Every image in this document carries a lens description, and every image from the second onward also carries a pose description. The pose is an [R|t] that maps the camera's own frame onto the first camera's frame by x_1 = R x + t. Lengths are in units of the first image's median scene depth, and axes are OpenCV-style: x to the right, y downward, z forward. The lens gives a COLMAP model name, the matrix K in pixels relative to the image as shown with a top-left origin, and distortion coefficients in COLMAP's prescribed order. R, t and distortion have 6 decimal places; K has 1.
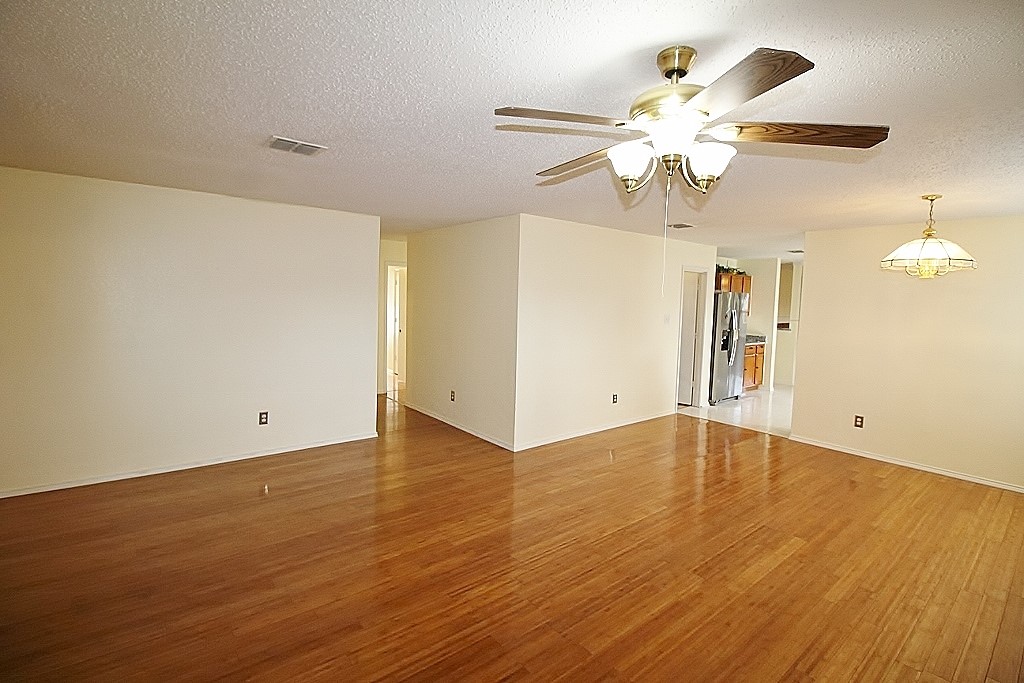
lens RADIAL K [[473.0, 0, 509.1], [0, 473.0, 318.5], [0, 0, 1]] dist [-0.025377, -0.001084]
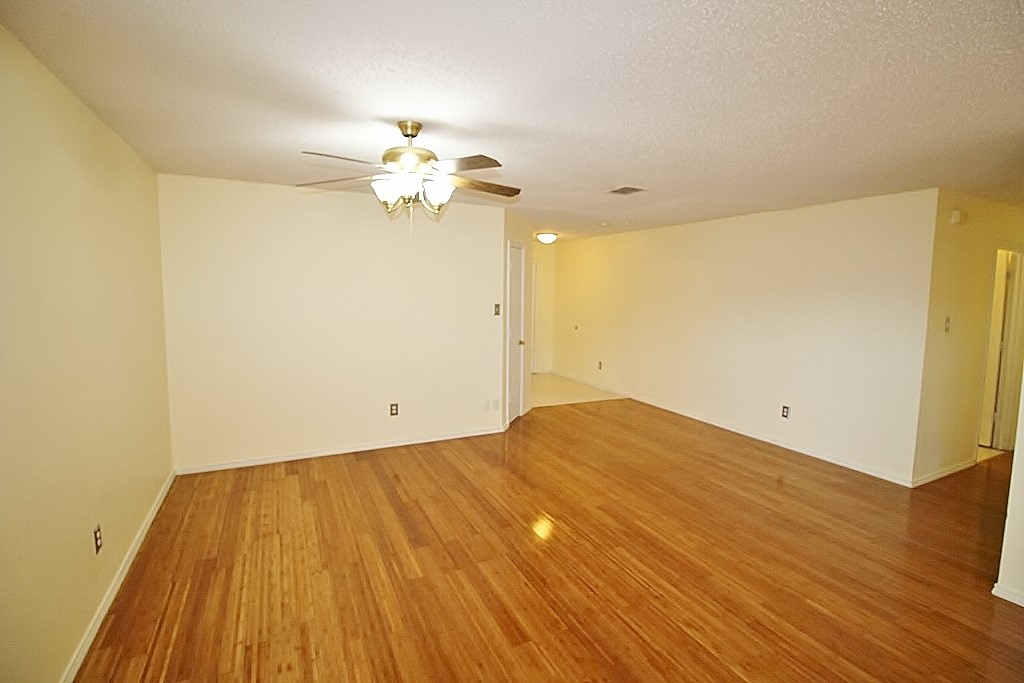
lens RADIAL K [[473.0, 0, 512.3], [0, 473.0, 334.7], [0, 0, 1]] dist [-0.025377, -0.001084]
pose [[-0.210130, 0.071623, -0.975046, 0.405621], [-0.067179, 0.993898, 0.087486, -0.007880], [0.975363, 0.083886, -0.204036, 0.383460]]
